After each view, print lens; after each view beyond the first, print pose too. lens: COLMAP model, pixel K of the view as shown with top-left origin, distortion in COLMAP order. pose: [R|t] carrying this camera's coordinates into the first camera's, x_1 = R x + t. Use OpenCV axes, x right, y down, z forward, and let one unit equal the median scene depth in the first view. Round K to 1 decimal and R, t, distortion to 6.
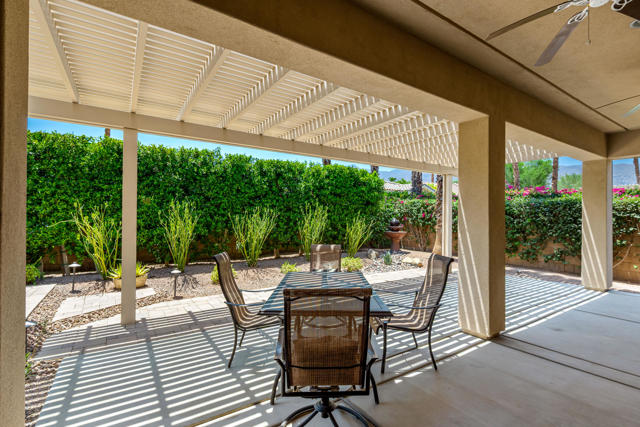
lens RADIAL K [[299.2, 0, 320.0], [0, 299.2, 213.5], [0, 0, 1]] dist [-0.000565, -0.000154]
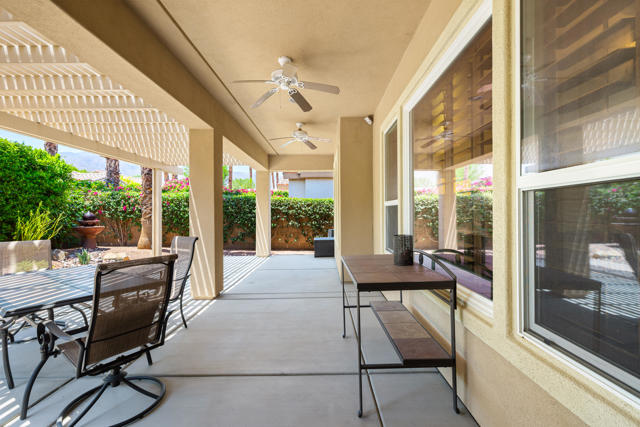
lens RADIAL K [[292.9, 0, 320.0], [0, 292.9, 213.5], [0, 0, 1]] dist [-0.002002, -0.000537]
pose [[0.559843, -0.011692, 0.828516, -0.108278], [-0.002179, 0.999876, 0.015583, 0.009897], [-0.828596, -0.010530, 0.559748, -0.048230]]
